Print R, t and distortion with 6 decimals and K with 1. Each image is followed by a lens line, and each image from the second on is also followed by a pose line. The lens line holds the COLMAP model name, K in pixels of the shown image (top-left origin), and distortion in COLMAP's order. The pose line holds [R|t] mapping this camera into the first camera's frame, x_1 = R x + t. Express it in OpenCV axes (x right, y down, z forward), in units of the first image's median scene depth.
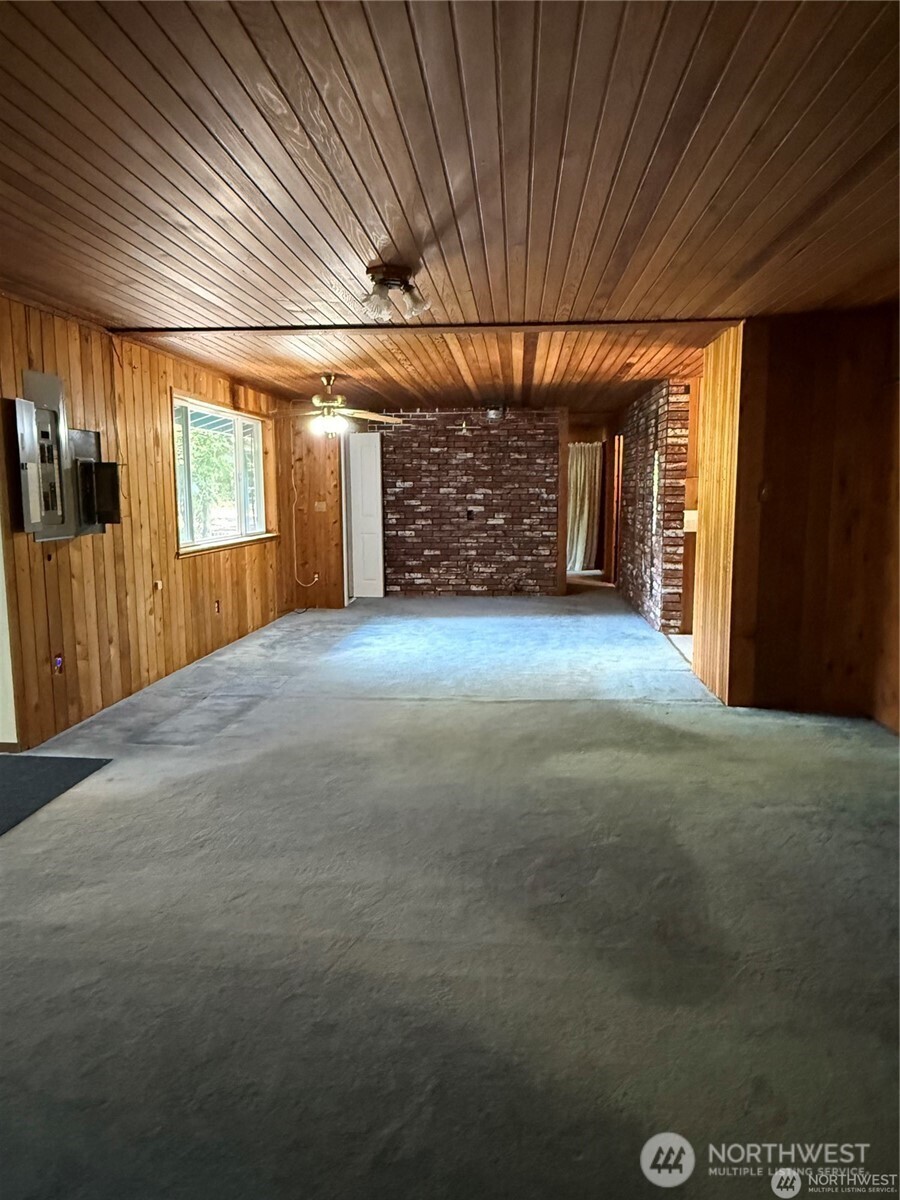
lens RADIAL K [[823.6, 0, 457.7], [0, 823.6, 599.7], [0, 0, 1]] dist [0.013338, 0.002493]
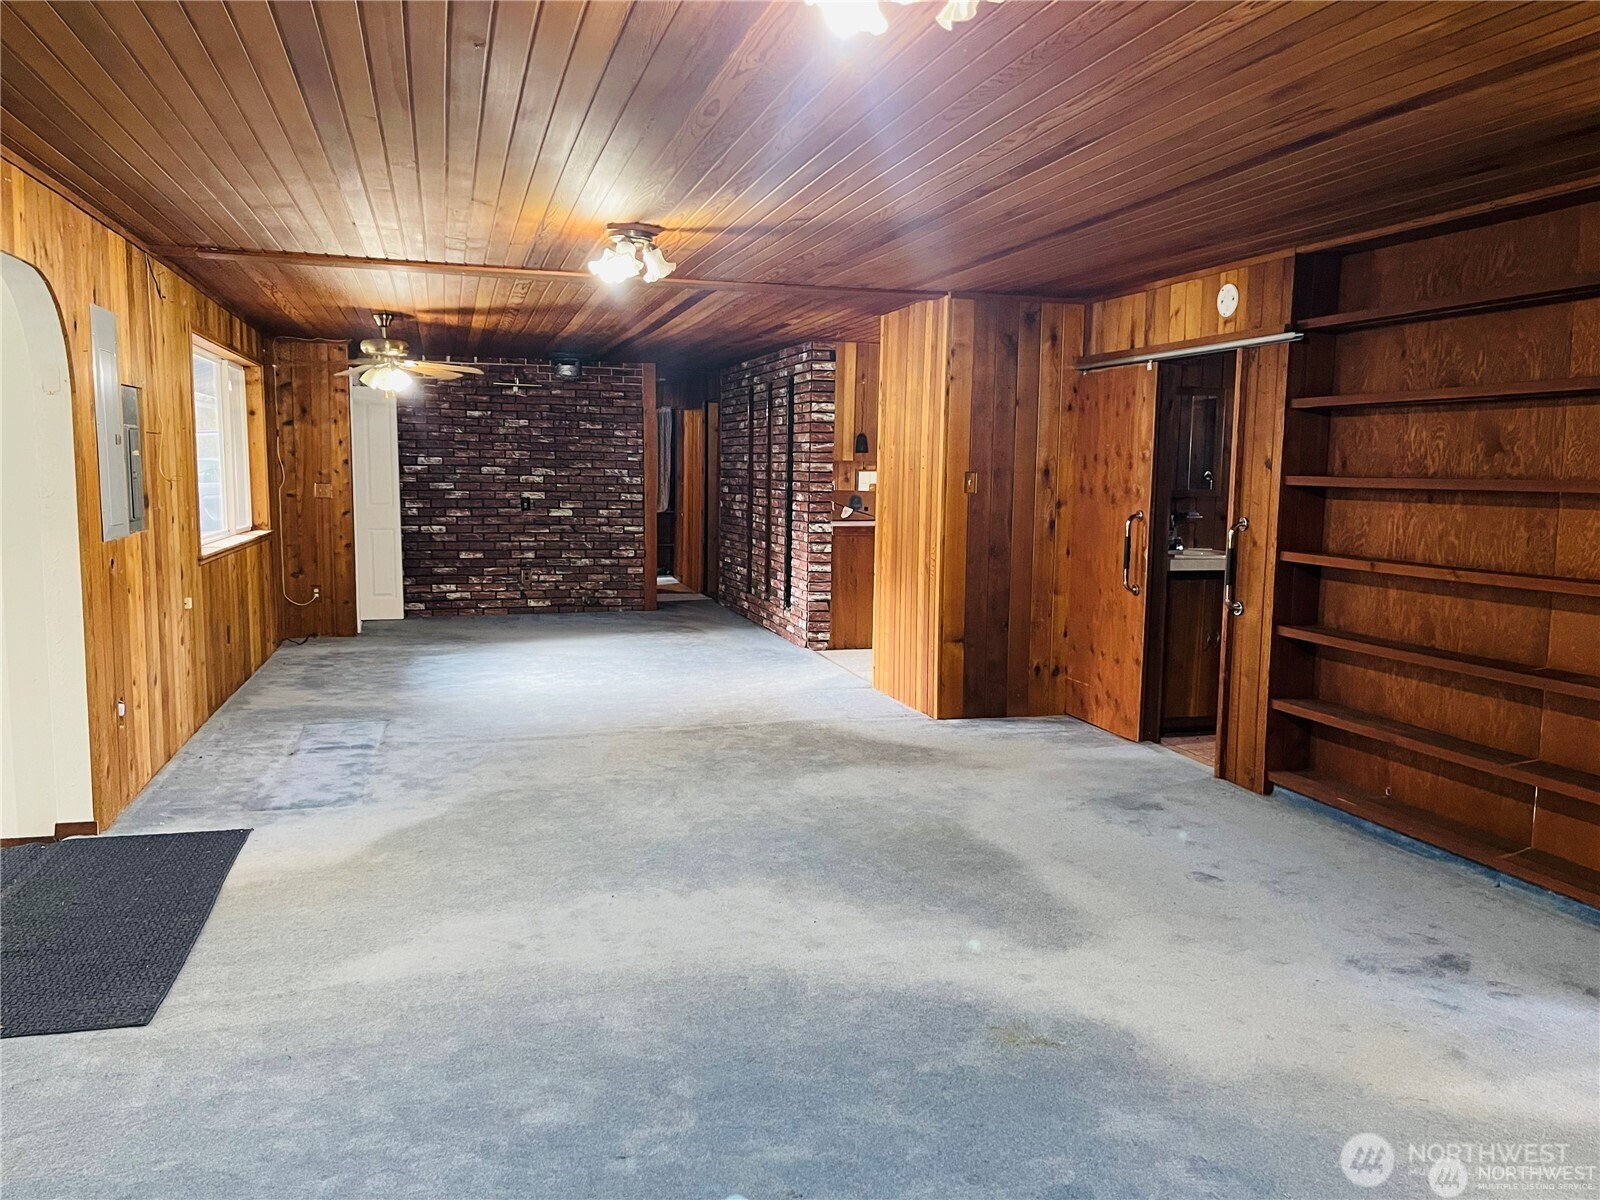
lens RADIAL K [[1196.5, 0, 808.1], [0, 1196.5, 609.7], [0, 0, 1]] dist [0.034994, -0.023761]
pose [[0.933057, -0.027003, 0.358713, -0.136948], [0.031639, 0.999474, -0.007058, 0.007193], [-0.358334, 0.017935, 0.933421, -0.087267]]
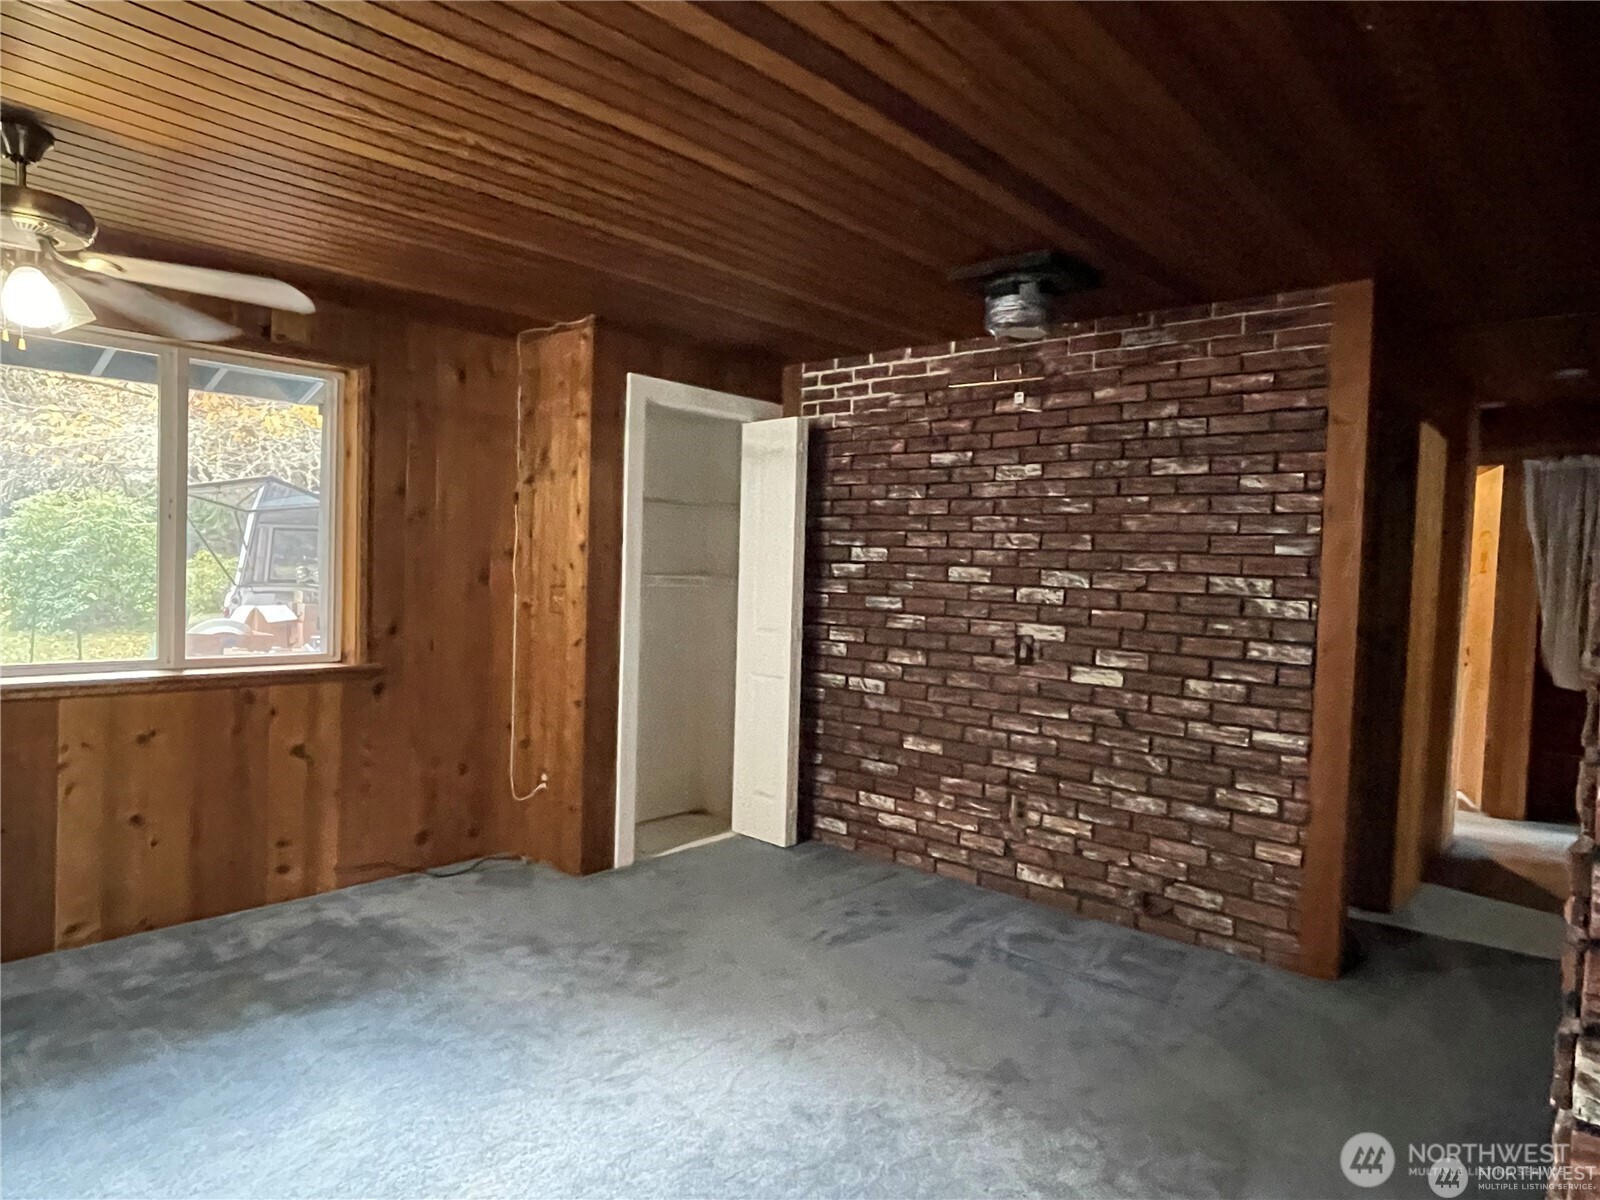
lens RADIAL K [[974.2, 0, 790.9], [0, 974.2, 601.1], [0, 0, 1]] dist [-0.004556, -0.001918]
pose [[0.801293, 0.052822, -0.595936, 0.172571], [-0.114658, 0.991189, -0.066312, -0.086349], [0.587182, 0.121464, 0.800290, 0.637218]]
